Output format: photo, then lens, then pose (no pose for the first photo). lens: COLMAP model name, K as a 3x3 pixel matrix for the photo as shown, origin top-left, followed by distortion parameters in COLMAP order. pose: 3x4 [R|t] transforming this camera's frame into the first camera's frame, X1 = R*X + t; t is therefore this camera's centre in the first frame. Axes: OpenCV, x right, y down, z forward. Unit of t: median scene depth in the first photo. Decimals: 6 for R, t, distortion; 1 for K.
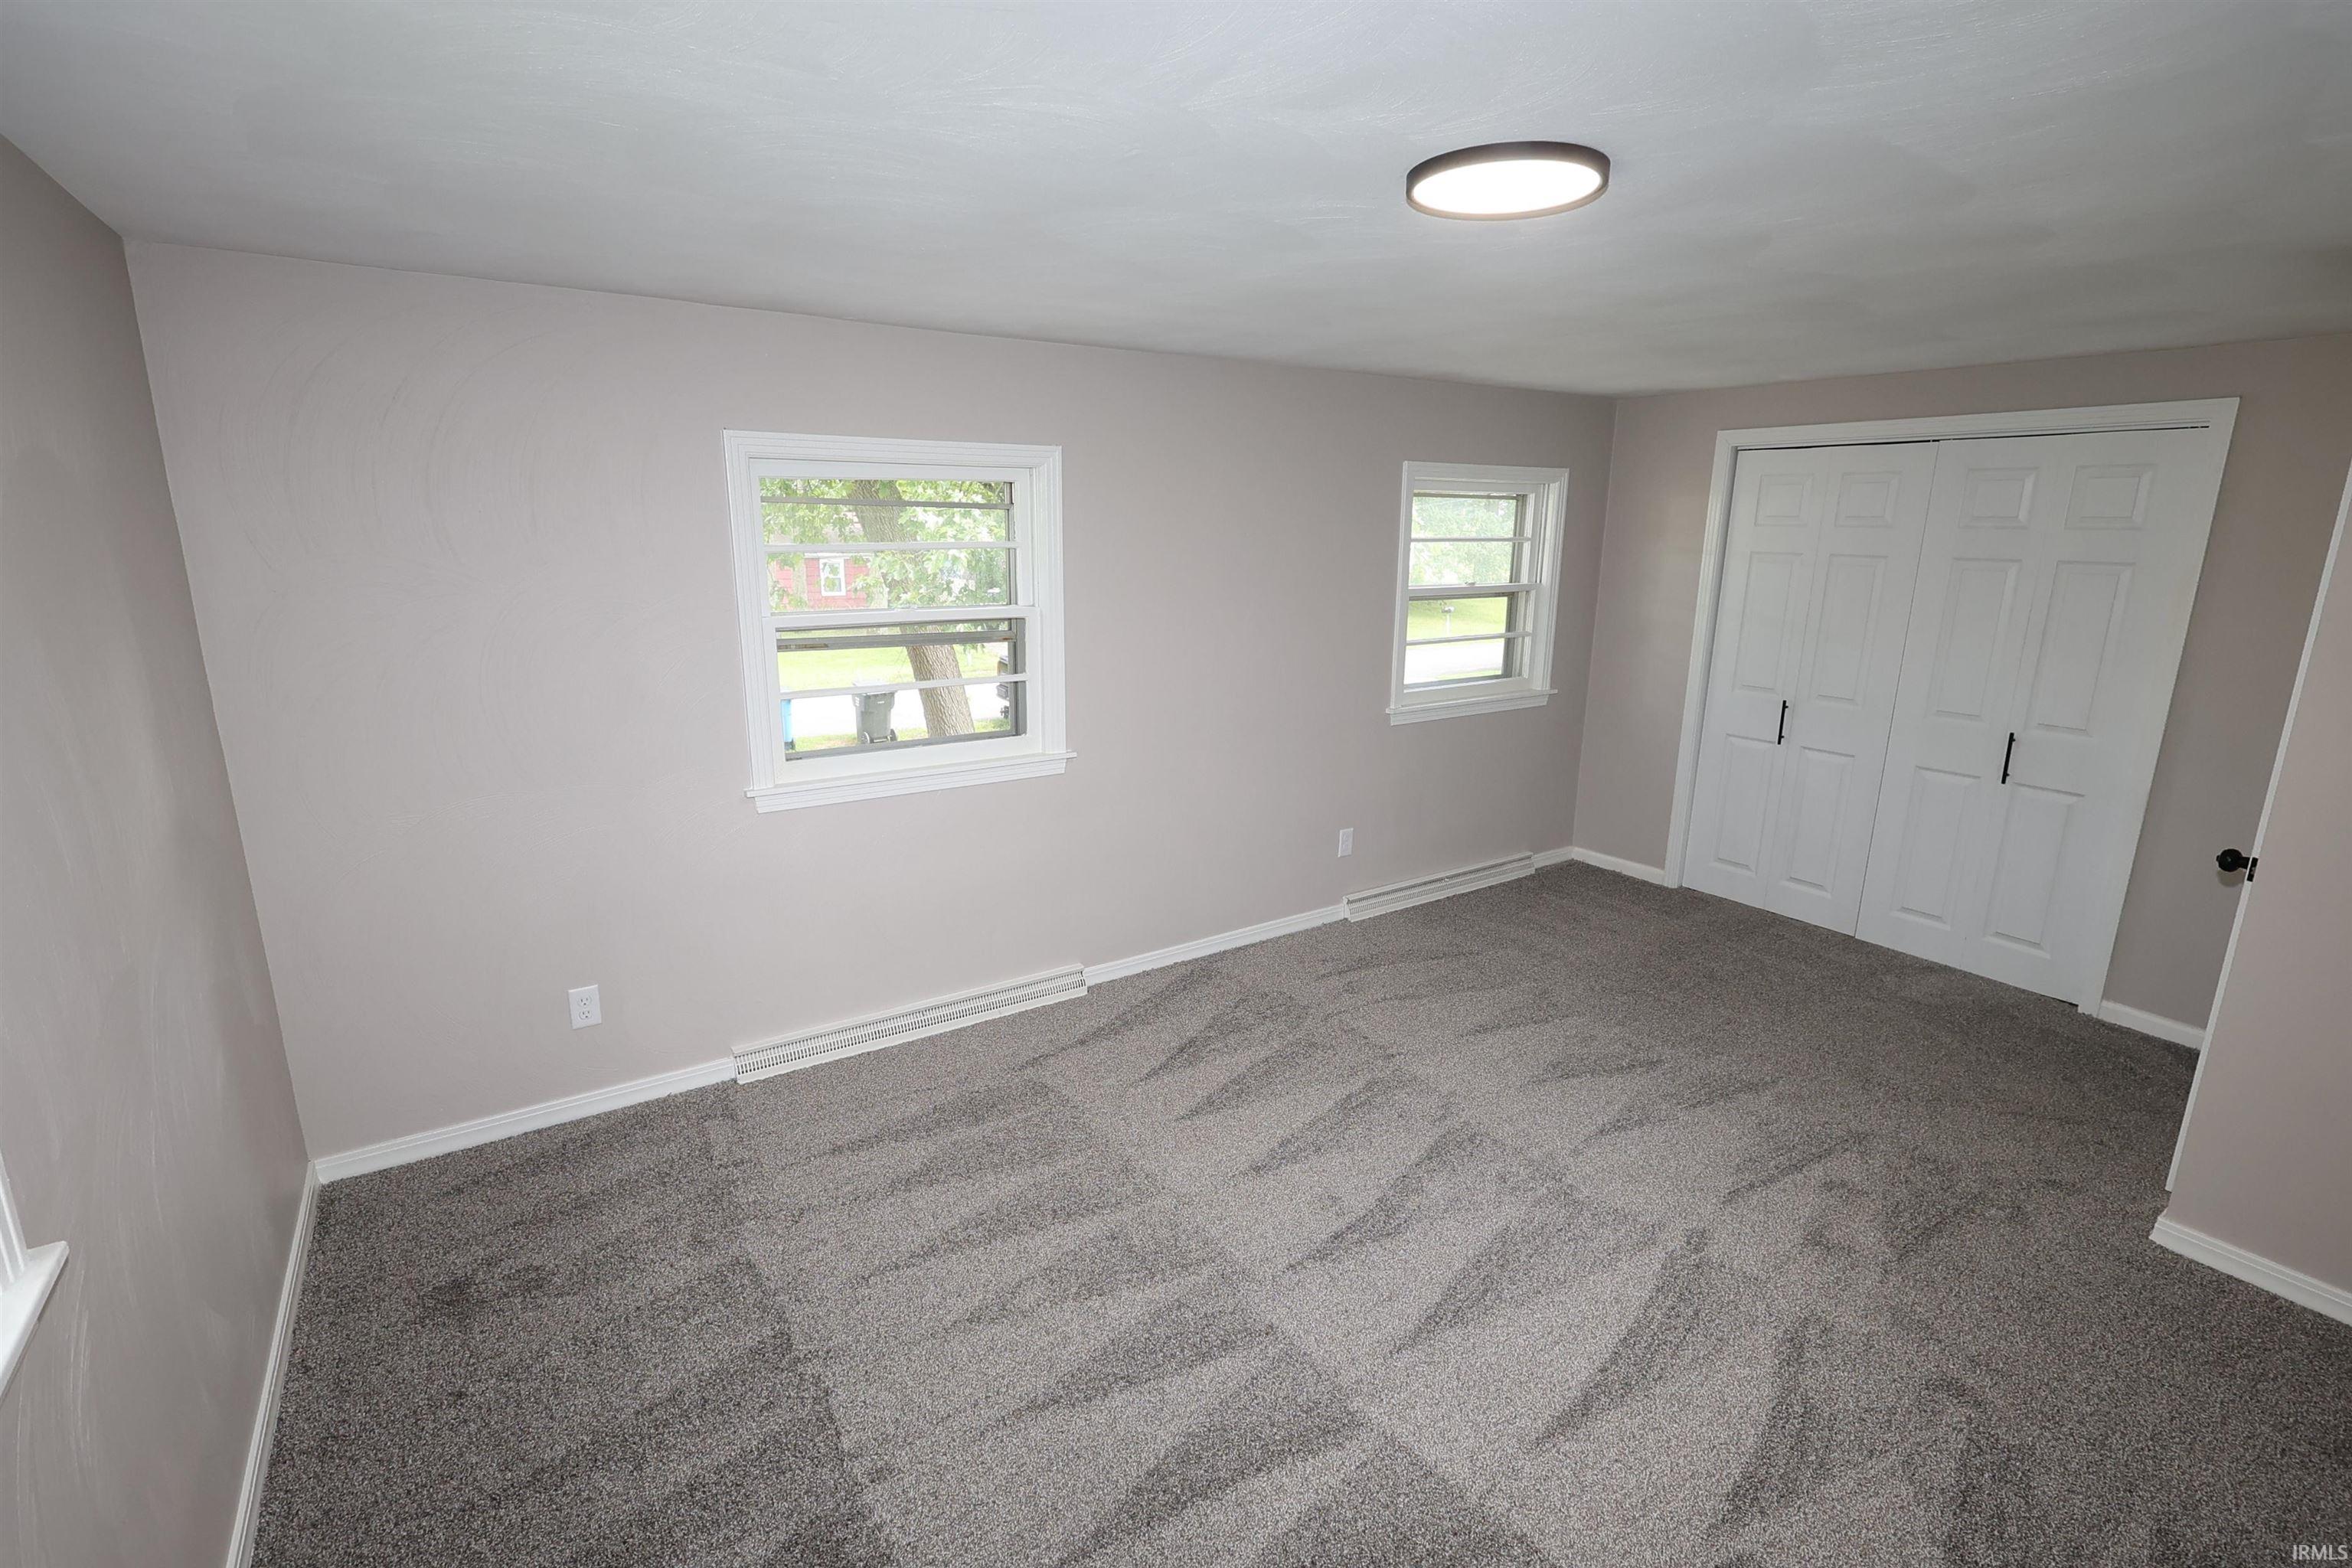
lens RADIAL K [[1077.9, 0, 1169.5], [0, 1077.9, 787.5], [0, 0, 1]] dist [0.004123, 0.000059]
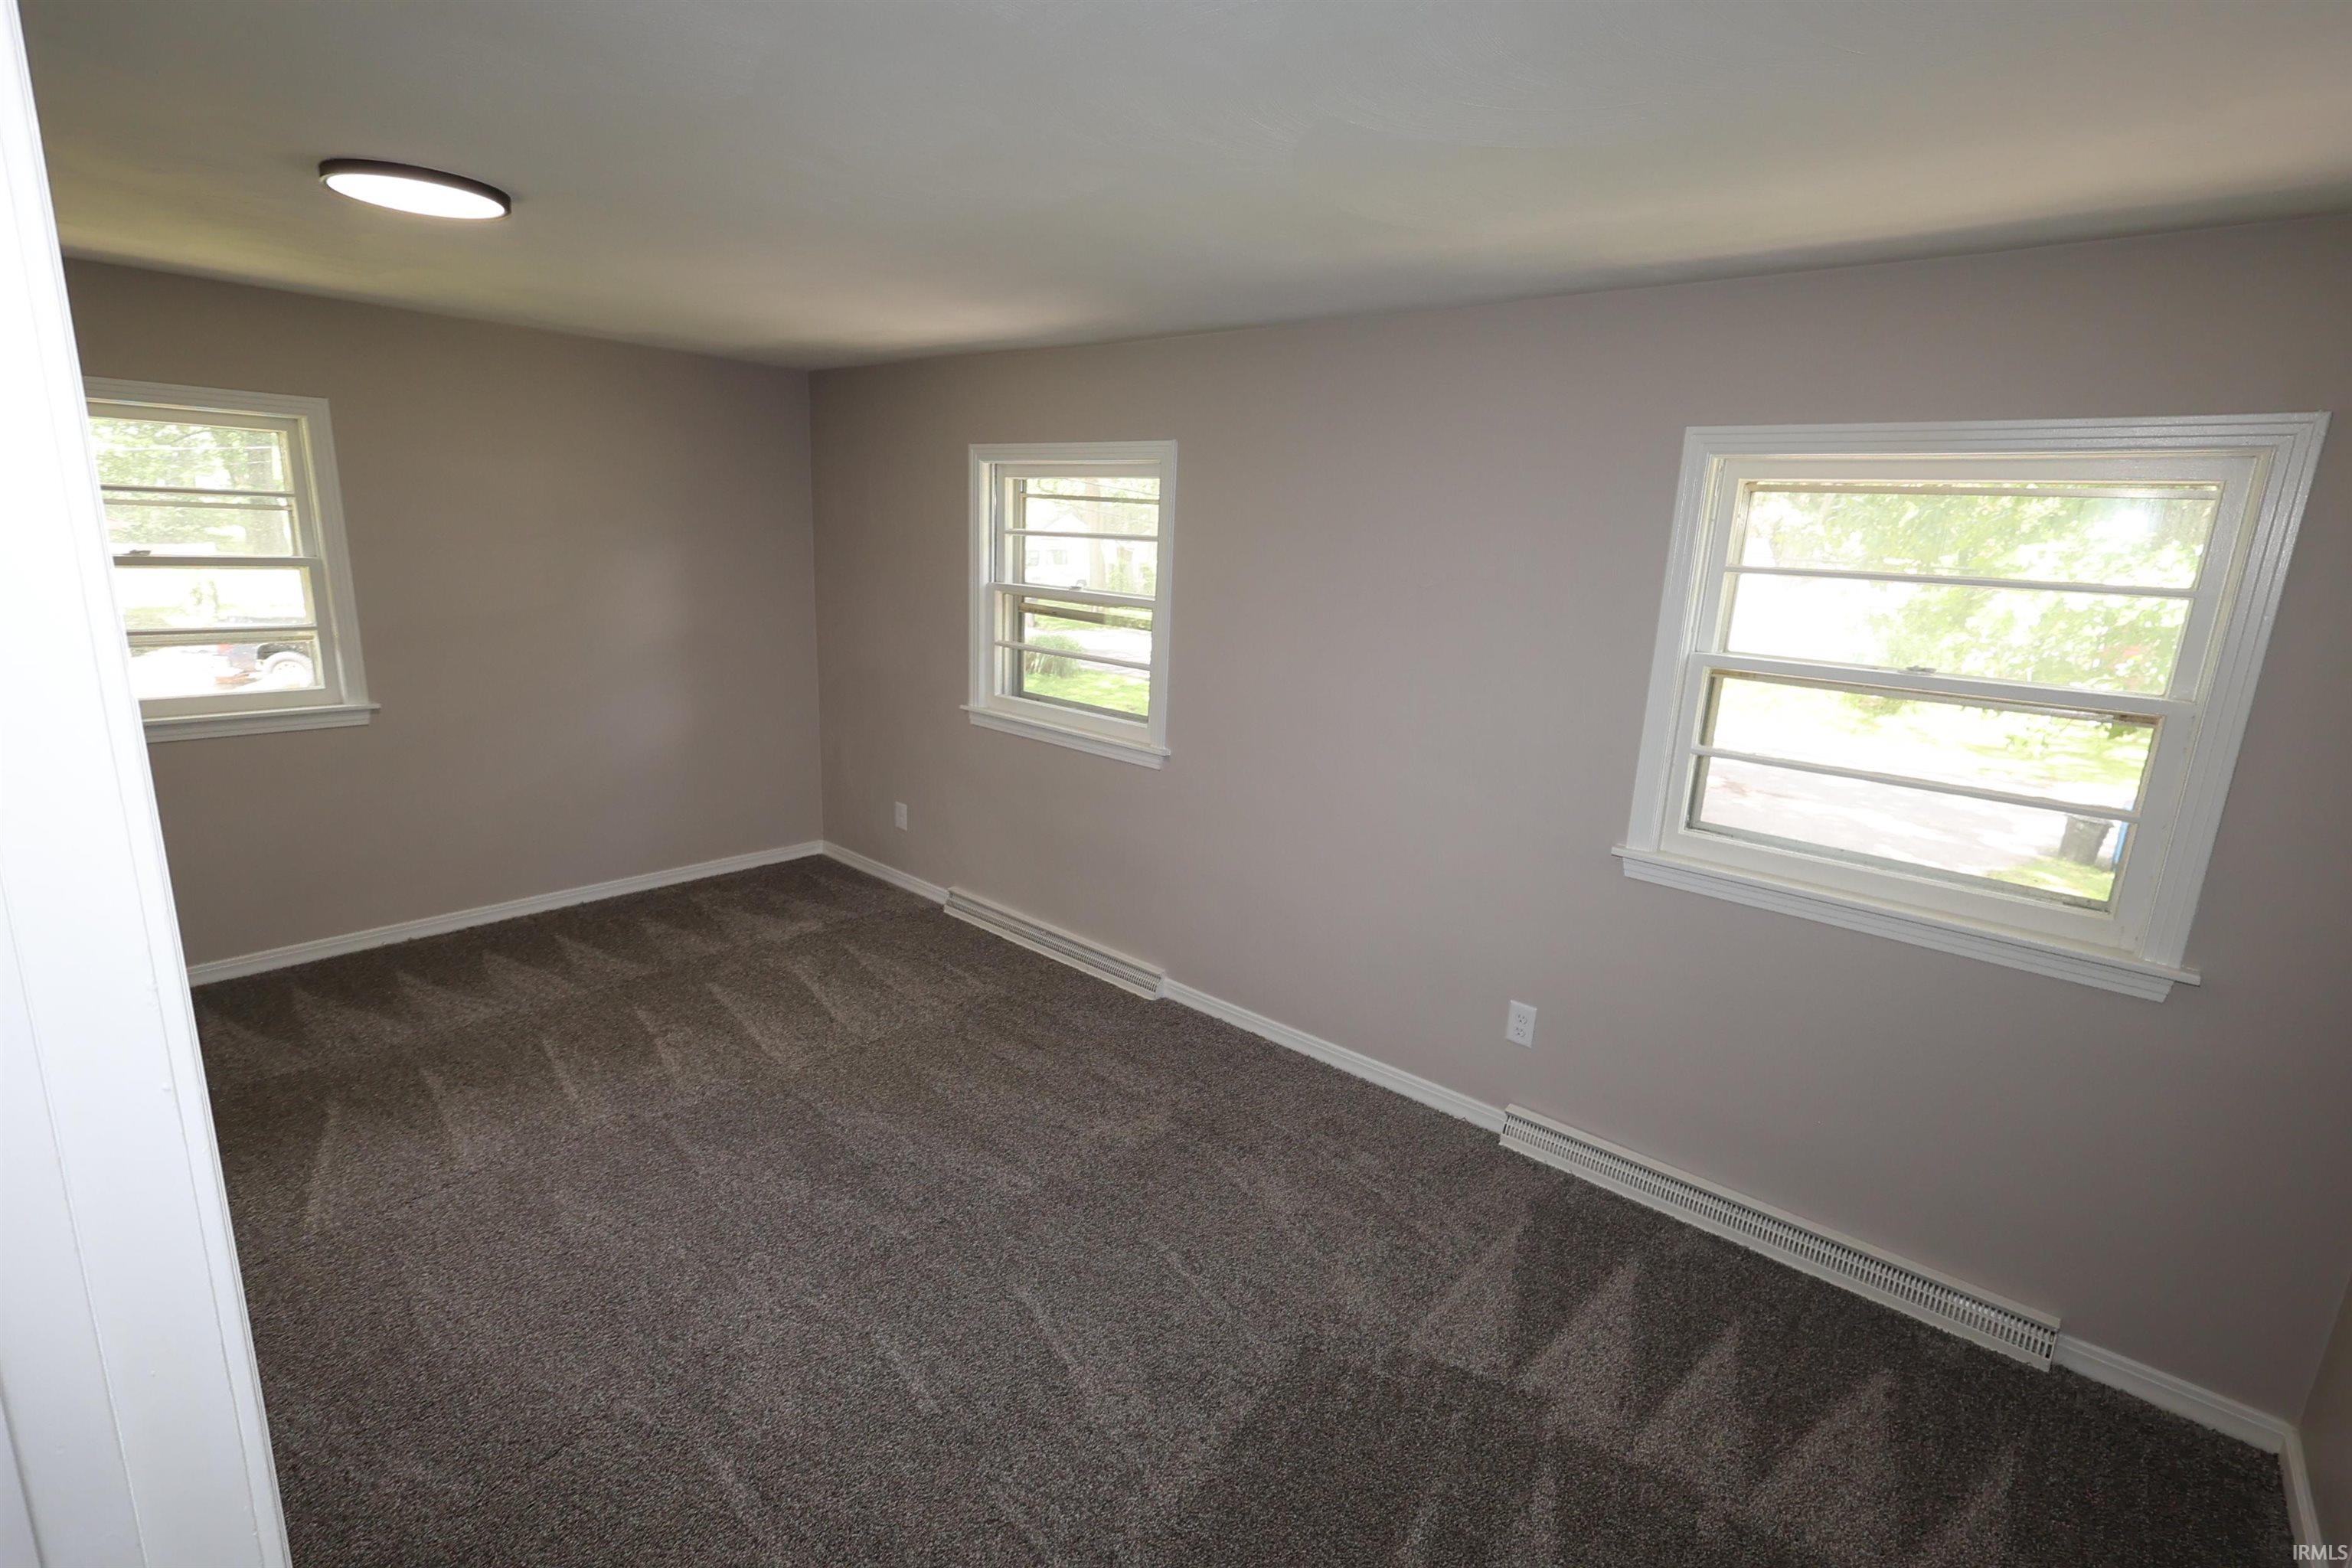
lens RADIAL K [[1077.9, 0, 1169.5], [0, 1077.9, 787.5], [0, 0, 1]] dist [0.004123, 0.000059]
pose [[0.254693, 0.212732, -0.943333, 0.726521], [-0.288431, 0.947812, 0.135868, -0.116199], [0.923006, 0.237481, 0.302759, 0.604622]]
